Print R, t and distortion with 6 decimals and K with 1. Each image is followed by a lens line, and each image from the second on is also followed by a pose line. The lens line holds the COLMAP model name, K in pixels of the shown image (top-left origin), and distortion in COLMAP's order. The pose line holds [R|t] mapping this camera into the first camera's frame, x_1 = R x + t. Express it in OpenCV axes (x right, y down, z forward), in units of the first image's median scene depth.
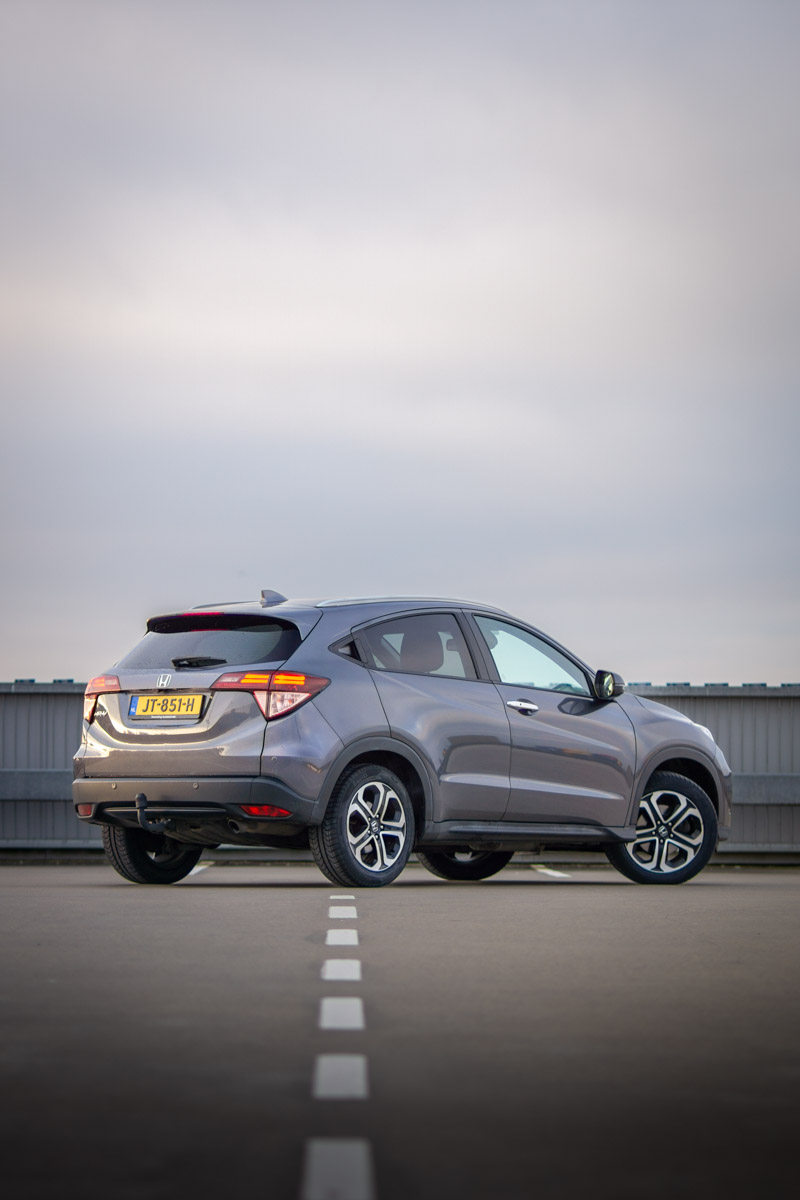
lens RADIAL K [[4624.1, 0, 400.0], [0, 4624.1, 600.0], [0, 0, 1]] dist [0.139954, -2.129664]
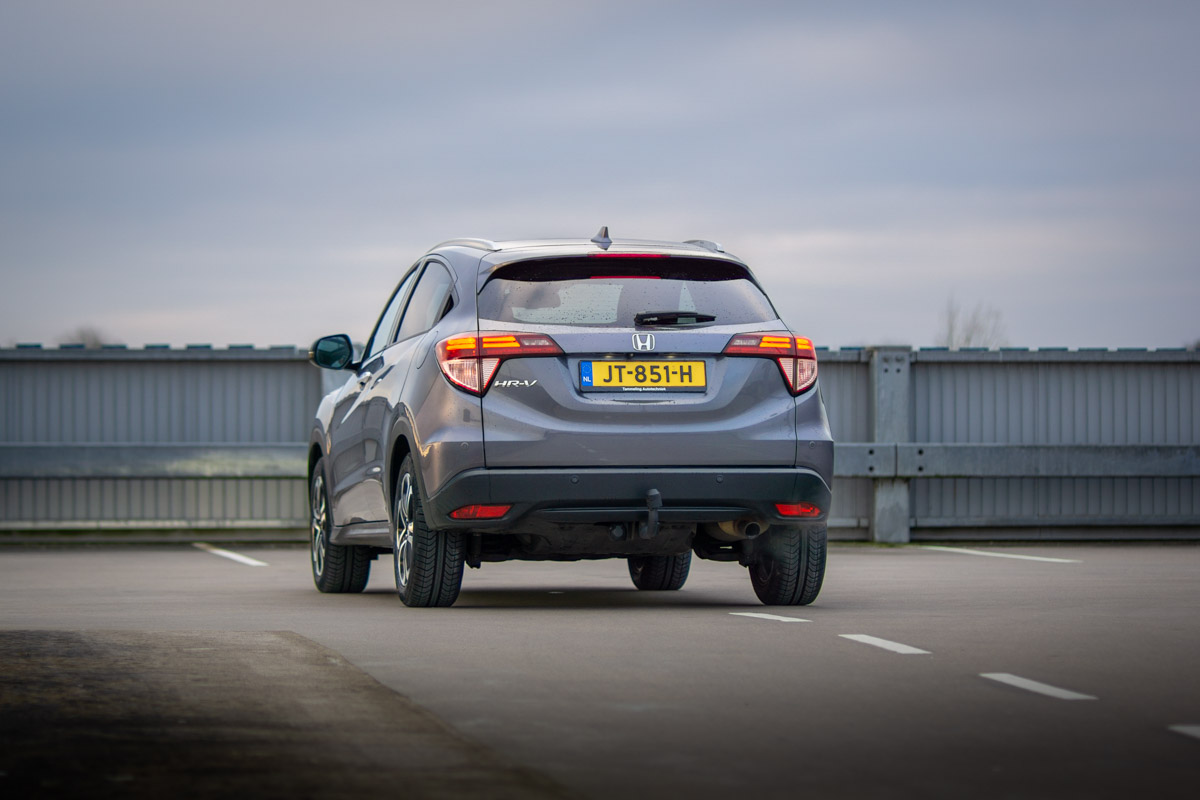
lens RADIAL K [[4624.1, 0, 600.0], [0, 4624.1, 400.0], [0, 0, 1]] dist [0.139954, -2.129664]
pose [[0.613235, 0.006749, 0.789872, -0.661084], [-0.030174, 0.999434, 0.014887, 0.015878], [-0.789324, -0.032963, 0.613091, 0.535298]]
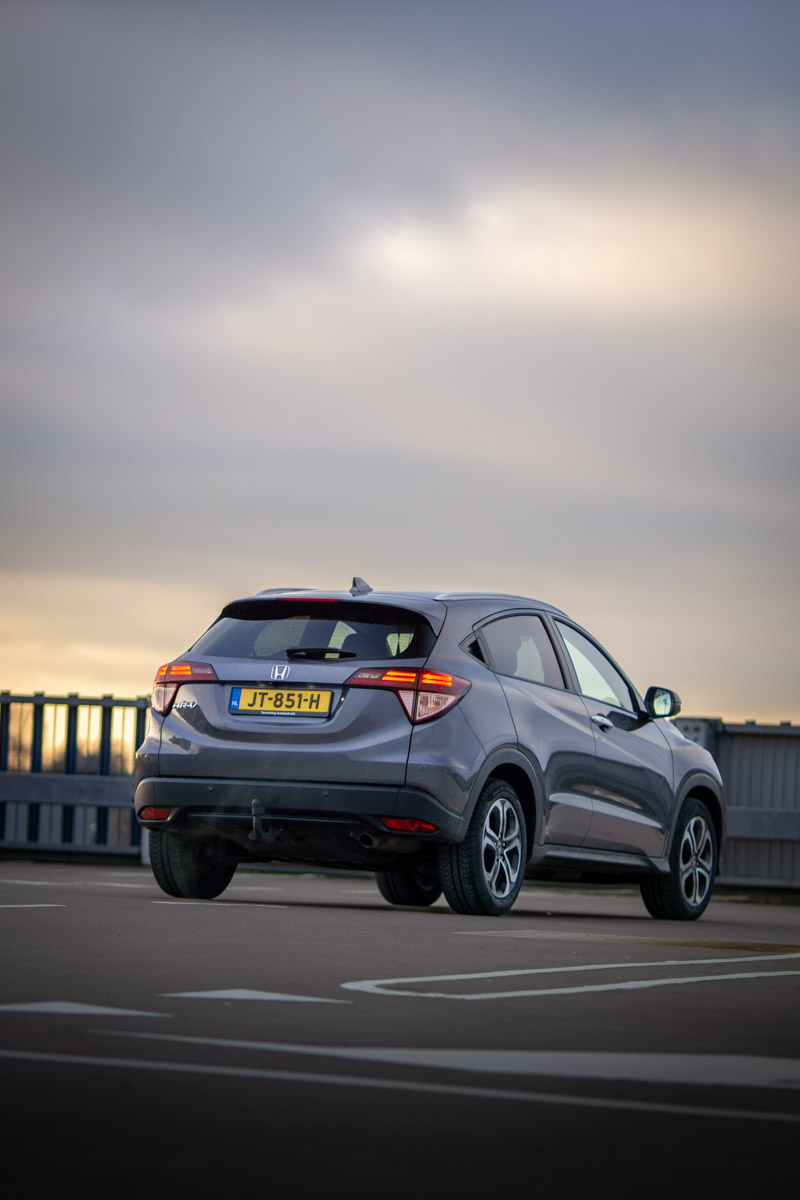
lens RADIAL K [[4525.7, 0, 400.0], [0, 4525.7, 600.0], [0, 0, 1]] dist [0.080575, -0.447829]
pose [[0.956760, 0.060544, 0.284509, -0.277060], [-0.059260, 0.998156, -0.013128, 0.013590], [-0.284779, -0.004299, 0.958584, 0.160794]]
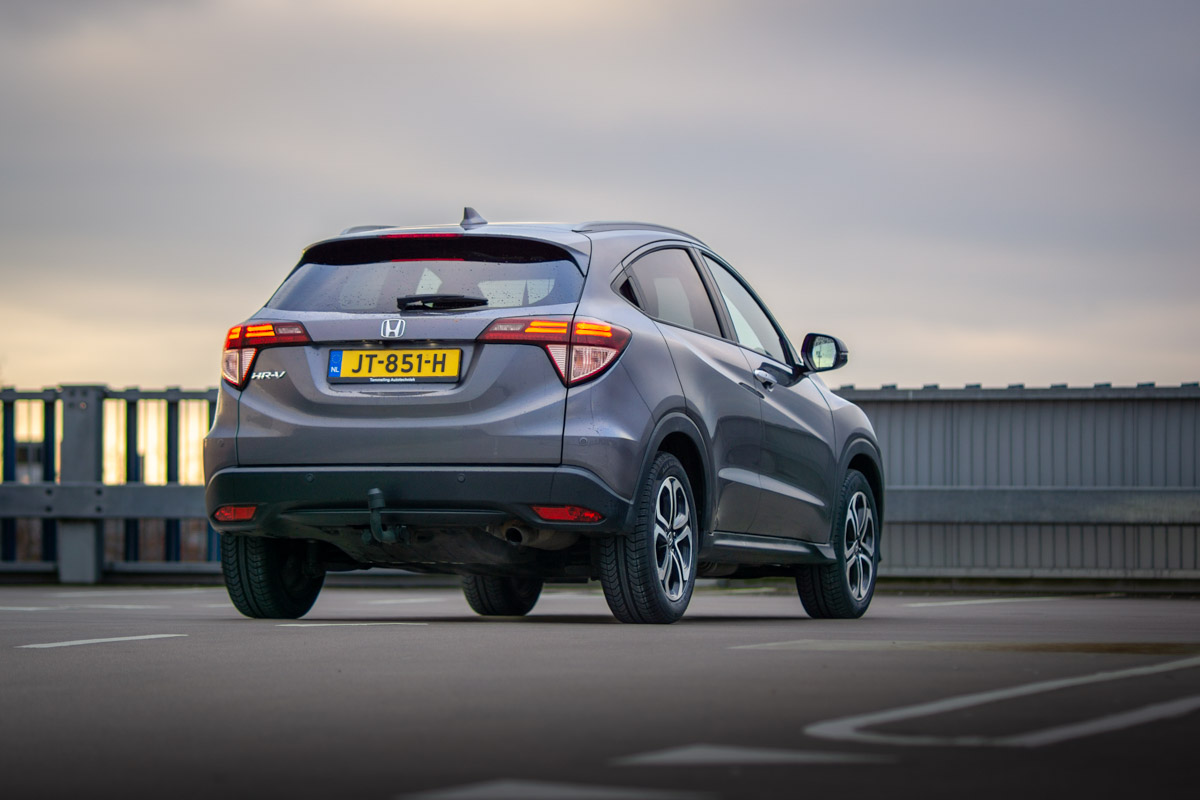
lens RADIAL K [[4624.1, 0, 600.0], [0, 4624.1, 400.0], [0, 0, 1]] dist [0.139954, -2.129664]
pose [[0.925178, 0.016230, 0.379187, -0.287621], [-0.019877, 0.999786, 0.005705, 0.023695], [-0.379013, -0.012815, 0.925303, 0.339362]]
